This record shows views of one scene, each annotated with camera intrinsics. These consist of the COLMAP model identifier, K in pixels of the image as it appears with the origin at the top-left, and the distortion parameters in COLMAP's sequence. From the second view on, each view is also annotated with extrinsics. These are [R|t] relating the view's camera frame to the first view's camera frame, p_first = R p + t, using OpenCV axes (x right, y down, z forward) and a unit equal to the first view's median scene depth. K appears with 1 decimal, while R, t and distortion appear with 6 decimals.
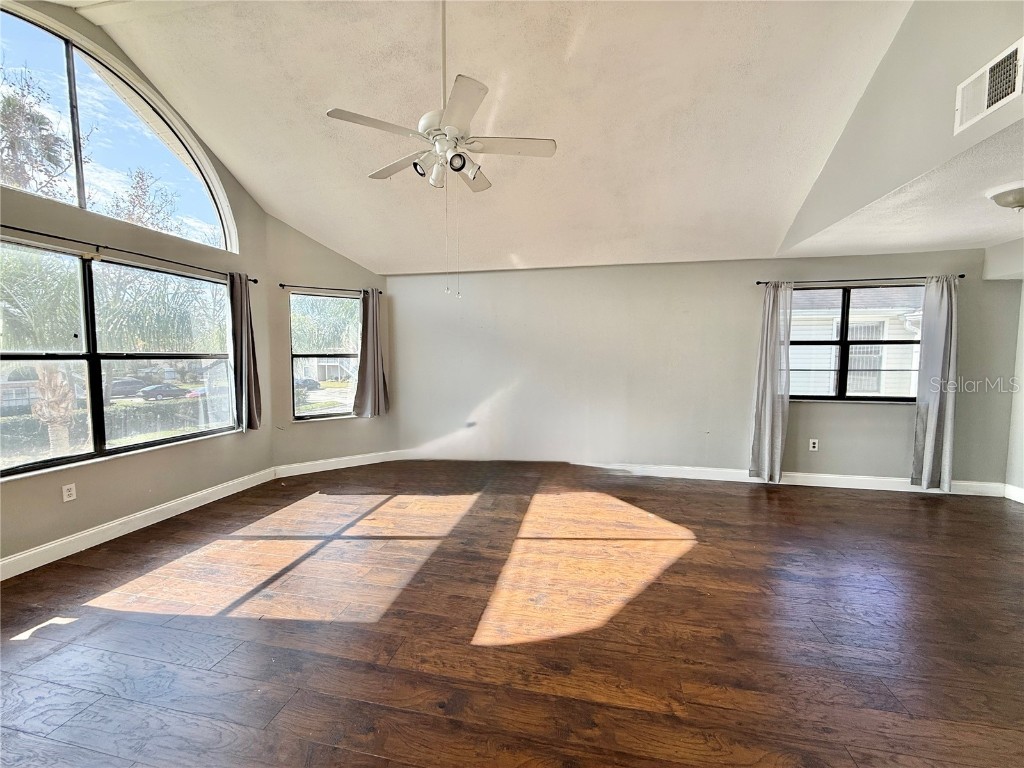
lens RADIAL K [[408.3, 0, 514.7], [0, 408.3, 380.5], [0, 0, 1]] dist [0.002589, -0.000564]
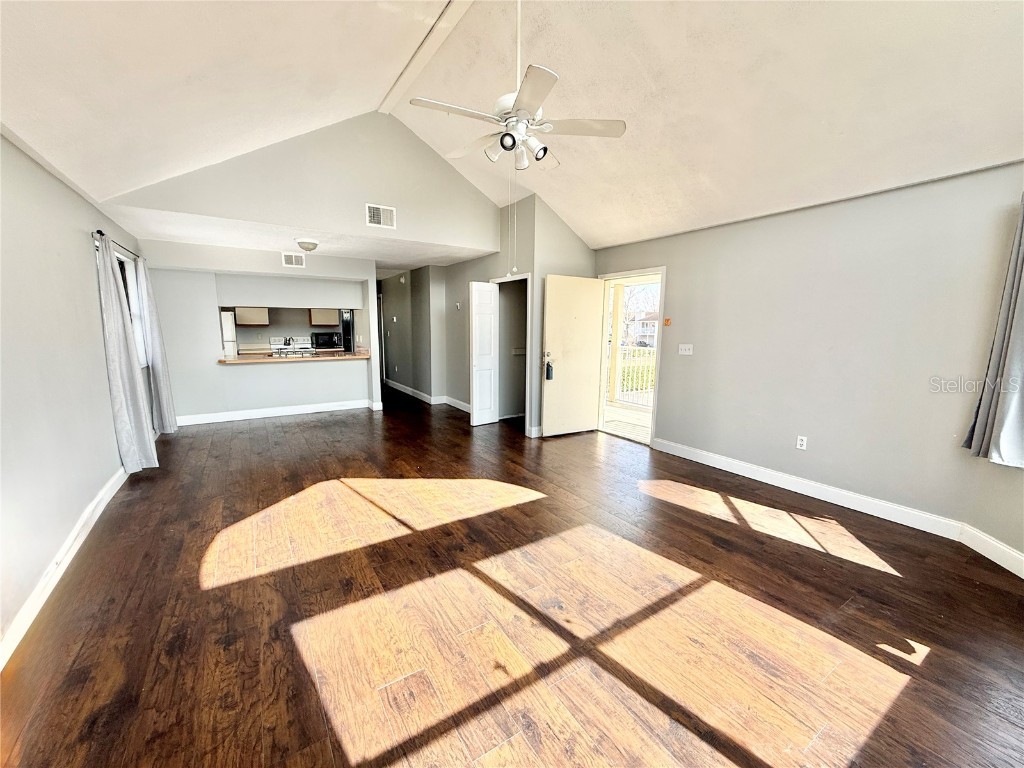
lens RADIAL K [[408.3, 0, 515.5], [0, 408.3, 385.7], [0, 0, 1]] dist [0.002589, -0.000564]
pose [[-0.707575, -0.109929, 0.698035, -0.754899], [0.034201, 0.981340, 0.189213, -0.094915], [-0.705810, 0.157756, -0.690612, 1.436816]]
